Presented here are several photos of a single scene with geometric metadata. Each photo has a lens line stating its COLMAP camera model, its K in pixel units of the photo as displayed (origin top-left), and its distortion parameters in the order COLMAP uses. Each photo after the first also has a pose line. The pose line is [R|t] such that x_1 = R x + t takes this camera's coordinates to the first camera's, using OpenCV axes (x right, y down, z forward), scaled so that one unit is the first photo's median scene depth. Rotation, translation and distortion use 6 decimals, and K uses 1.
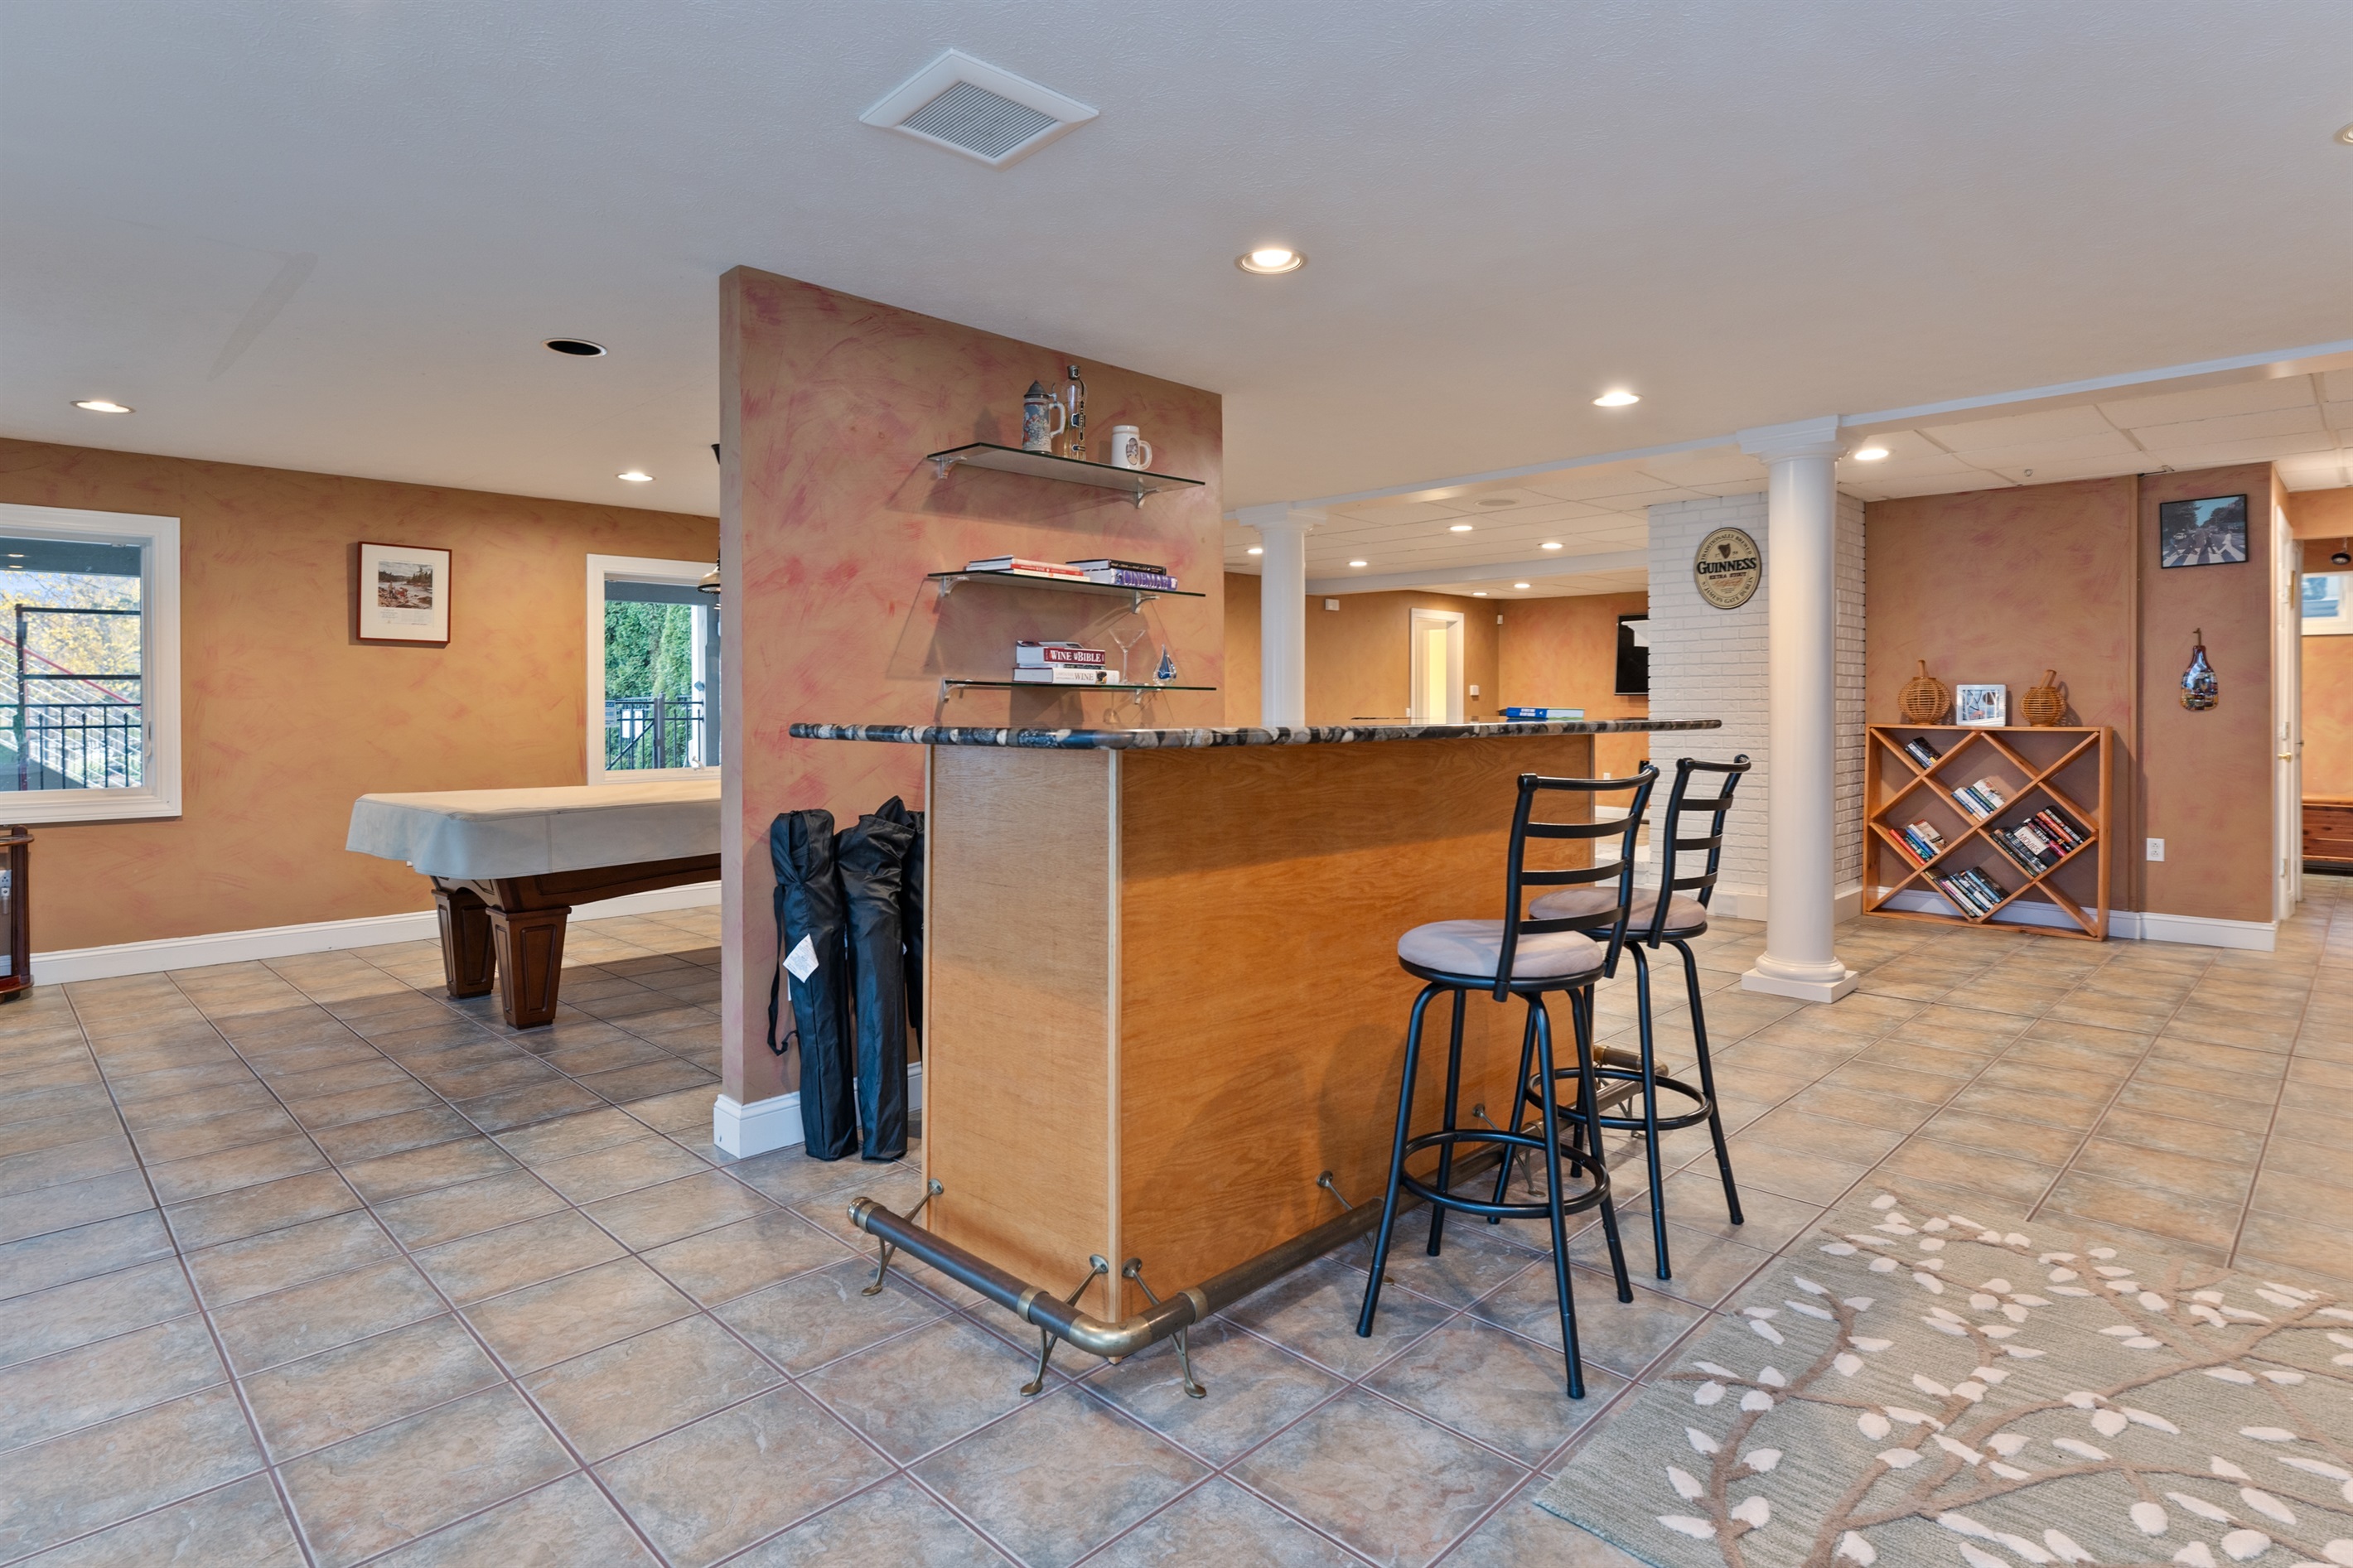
lens RADIAL K [[1202.1, 0, 1086.8], [0, 1202.1, 717.6], [0, 0, 1]] dist [-0.000797, -0.000751]
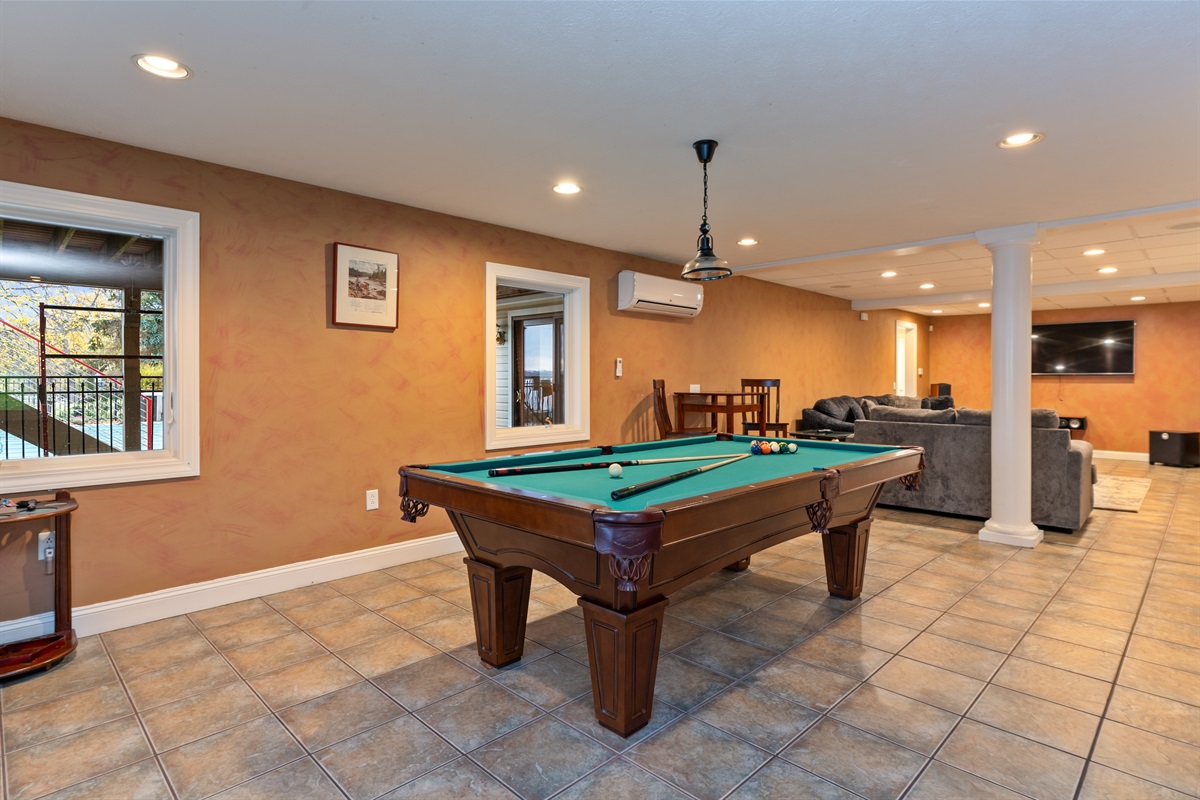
lens RADIAL K [[613.1, 0, 562.0], [0, 613.1, 387.3], [0, 0, 1]] dist [-0.000797, -0.000751]
pose [[0.999901, 0.006736, -0.012362, -0.361684], [-0.006656, 0.999957, 0.006531, -0.006905], [0.012406, -0.006448, 0.999902, 0.380404]]
